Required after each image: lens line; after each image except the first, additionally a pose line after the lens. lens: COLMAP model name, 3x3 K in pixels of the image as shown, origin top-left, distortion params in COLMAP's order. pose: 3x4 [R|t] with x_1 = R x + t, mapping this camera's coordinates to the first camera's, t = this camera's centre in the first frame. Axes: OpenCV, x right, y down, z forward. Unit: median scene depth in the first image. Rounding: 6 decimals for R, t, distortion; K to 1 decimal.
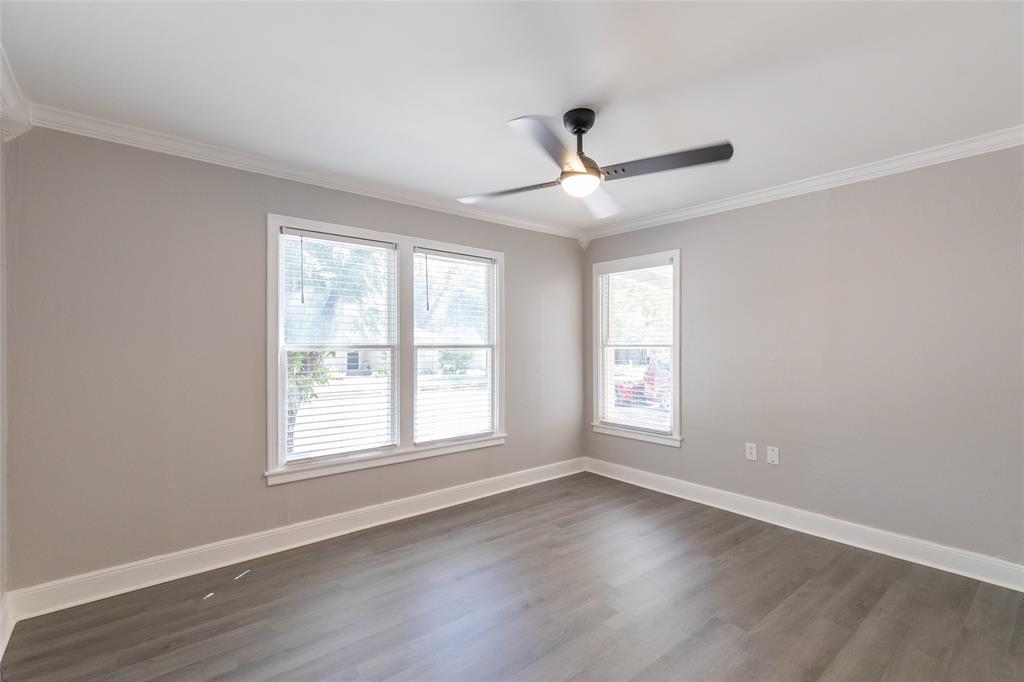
lens RADIAL K [[459.1, 0, 512.0], [0, 459.1, 341.0], [0, 0, 1]] dist [0.001124, 0.000073]
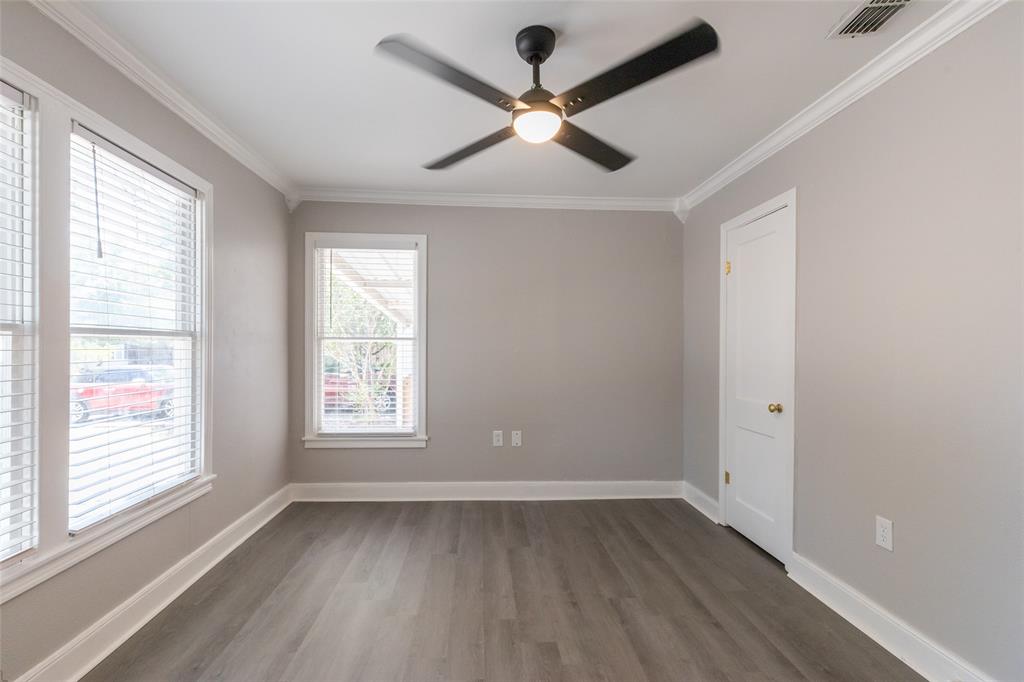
lens RADIAL K [[456.8, 0, 505.6], [0, 456.8, 345.7], [0, 0, 1]] dist [-0.002960, -0.000864]
pose [[0.602623, 0.004412, 0.798014, -0.308129], [-0.012417, 0.999916, 0.003848, 0.021366], [-0.797930, -0.012228, 0.602626, 0.347669]]
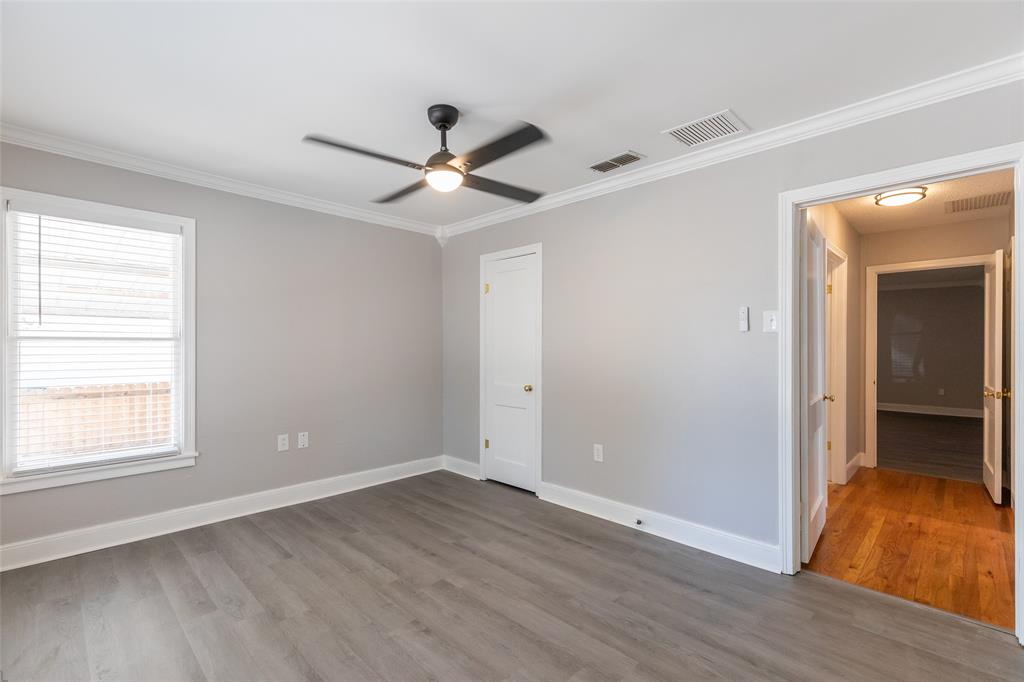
lens RADIAL K [[452.6, 0, 512.0], [0, 452.6, 341.0], [0, 0, 1]] dist [0.002421, -0.000785]
pose [[-0.083863, 0.010768, 0.996419, -0.527947], [-0.008888, 0.999894, -0.011554, 0.019617], [-0.996438, -0.009825, -0.083759, 0.569779]]
